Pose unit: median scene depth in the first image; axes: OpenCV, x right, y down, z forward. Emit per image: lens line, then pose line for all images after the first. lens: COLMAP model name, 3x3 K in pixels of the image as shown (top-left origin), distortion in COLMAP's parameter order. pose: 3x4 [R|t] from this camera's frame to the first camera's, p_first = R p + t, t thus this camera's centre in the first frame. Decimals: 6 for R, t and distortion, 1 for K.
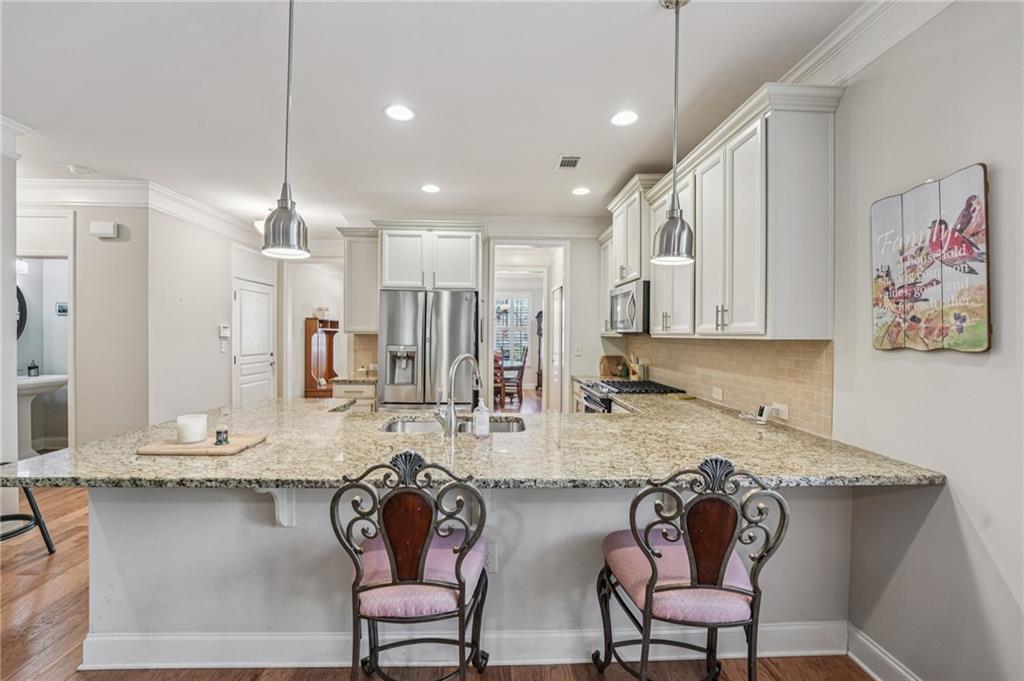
lens RADIAL K [[418.5, 0, 512.4], [0, 418.5, 335.7], [0, 0, 1]] dist [-0.013148, 0.000918]
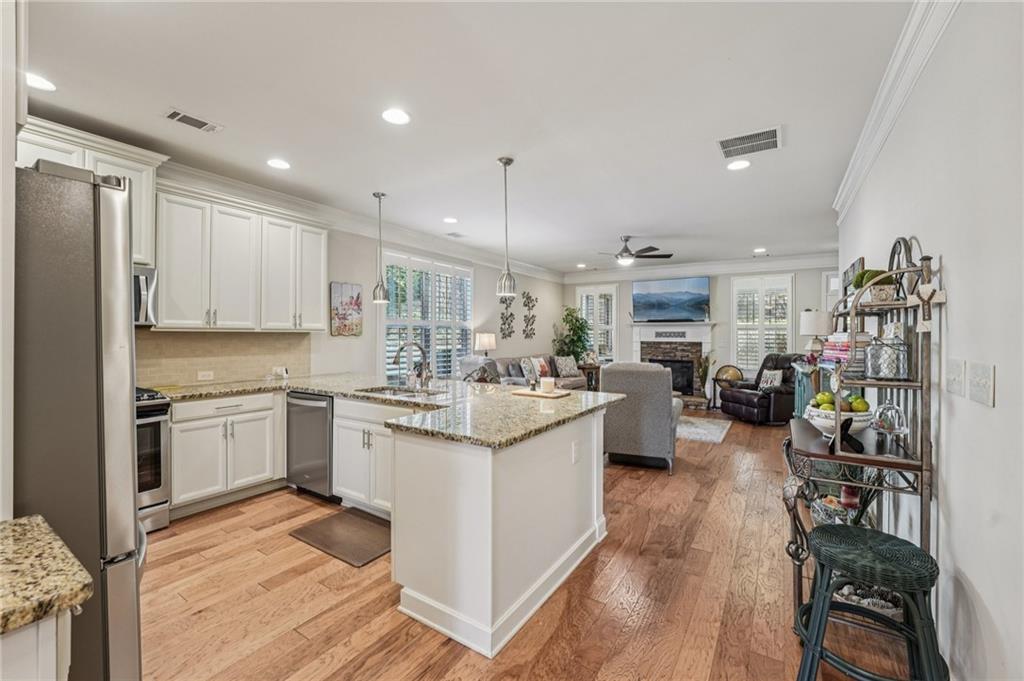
lens RADIAL K [[418.5, 0, 516.0], [0, 418.5, 334.1], [0, 0, 1]] dist [-0.013148, 0.000918]
pose [[-0.823622, -0.008878, 0.567069, -0.737602], [-0.006916, 0.999960, 0.005612, -0.000096], [-0.567096, 0.000700, -0.823651, 1.118281]]
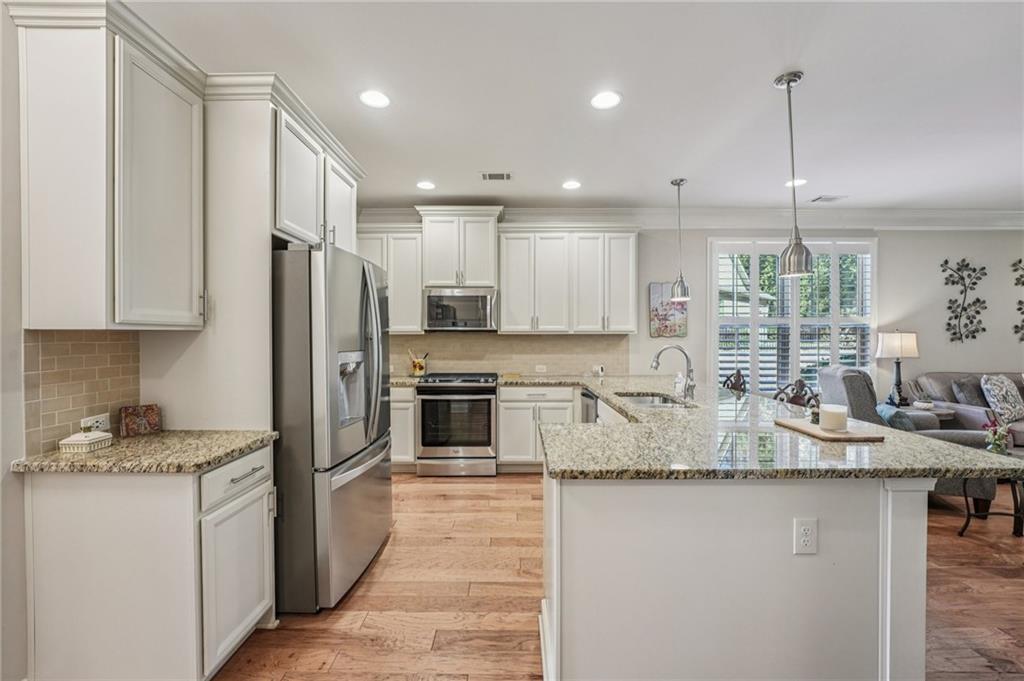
lens RADIAL K [[418.5, 0, 511.5], [0, 418.5, 338.9], [0, 0, 1]] dist [-0.013148, 0.000918]
pose [[0.039156, -0.014022, 0.999135, -0.828912], [0.006804, 0.999882, 0.013766, 0.000792], [-0.999210, 0.006259, 0.039247, 0.781601]]
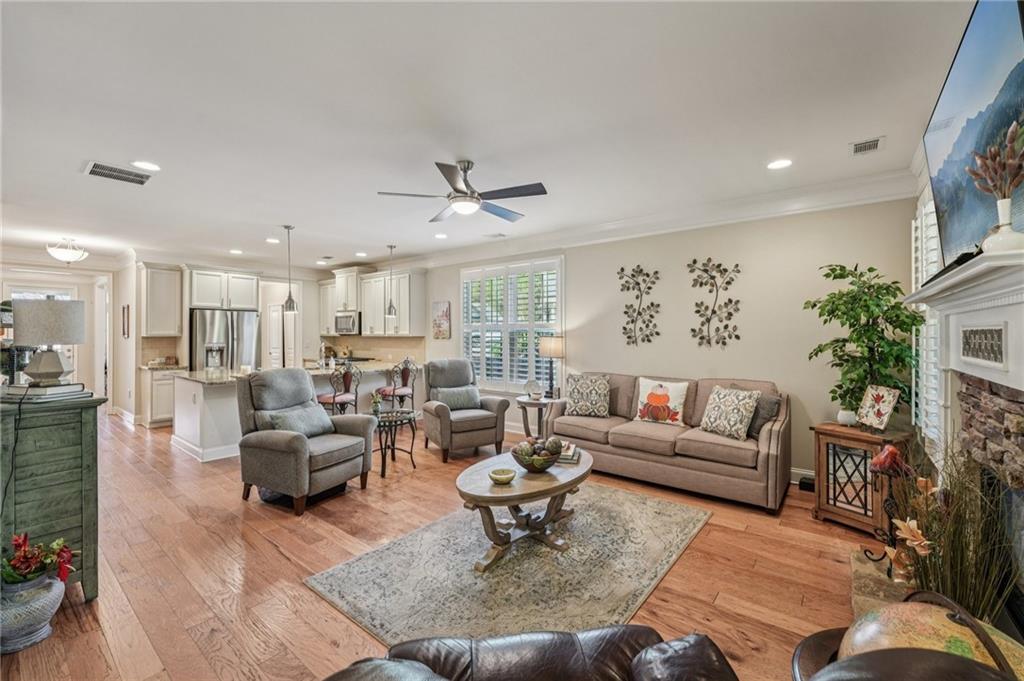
lens RADIAL K [[418.5, 0, 512.5], [0, 418.5, 322.5], [0, 0, 1]] dist [-0.013148, 0.000918]
pose [[0.648529, 0.012932, 0.761080, -0.776195], [0.009477, 0.999641, -0.025062, -0.005578], [-0.761131, 0.023466, 0.648174, -0.999800]]
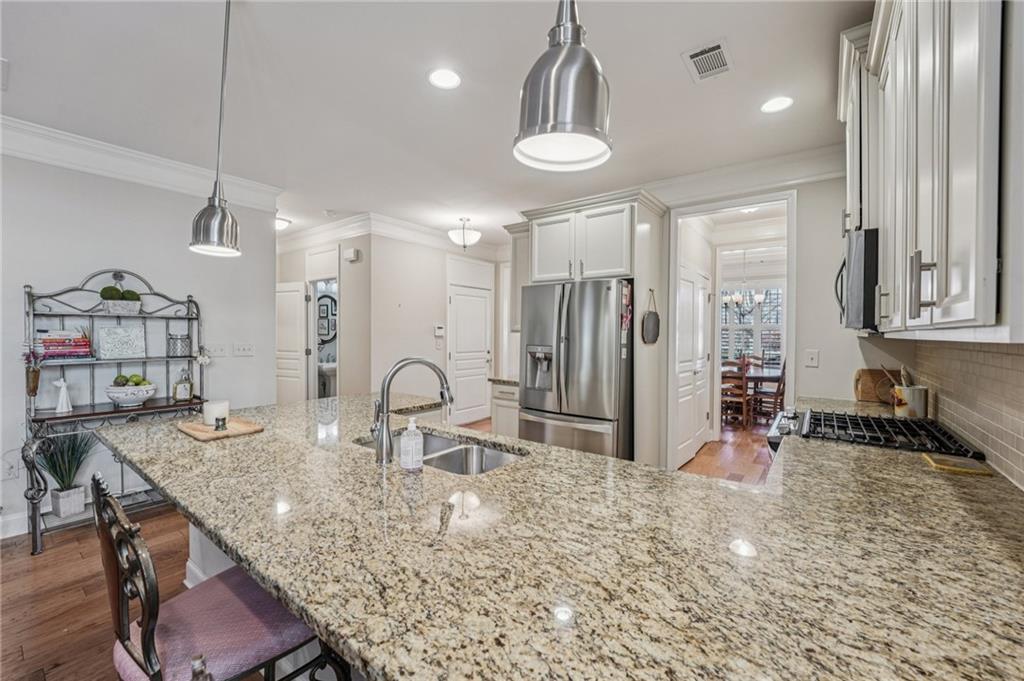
lens RADIAL K [[418.5, 0, 508.6], [0, 418.5, 337.4], [0, 0, 1]] dist [-0.013148, 0.000918]
pose [[0.770453, 0.005548, -0.637473, 0.260252], [-0.005883, 0.999981, 0.001593, 0.004882], [0.637470, 0.002523, 0.770471, 0.276095]]
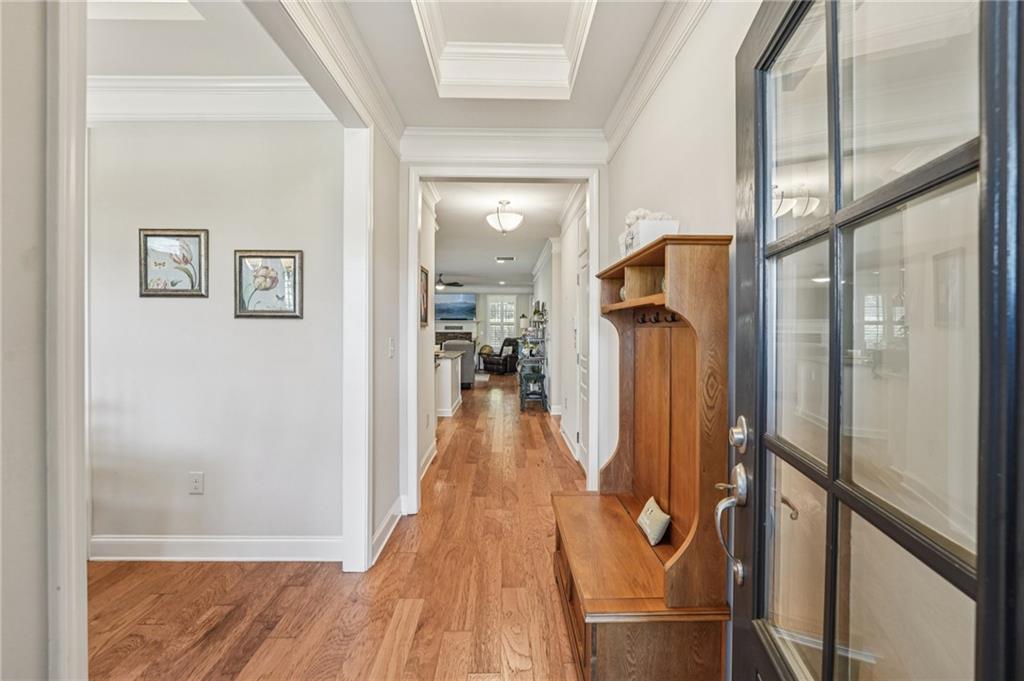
lens RADIAL K [[418.5, 0, 516.2], [0, 418.5, 334.2], [0, 0, 1]] dist [-0.013148, 0.000918]
pose [[-0.999894, -0.011293, 0.009181, -0.731254], [-0.011132, 0.999785, 0.017502, -0.004481], [-0.009376, 0.017398, -0.999805, 2.405450]]
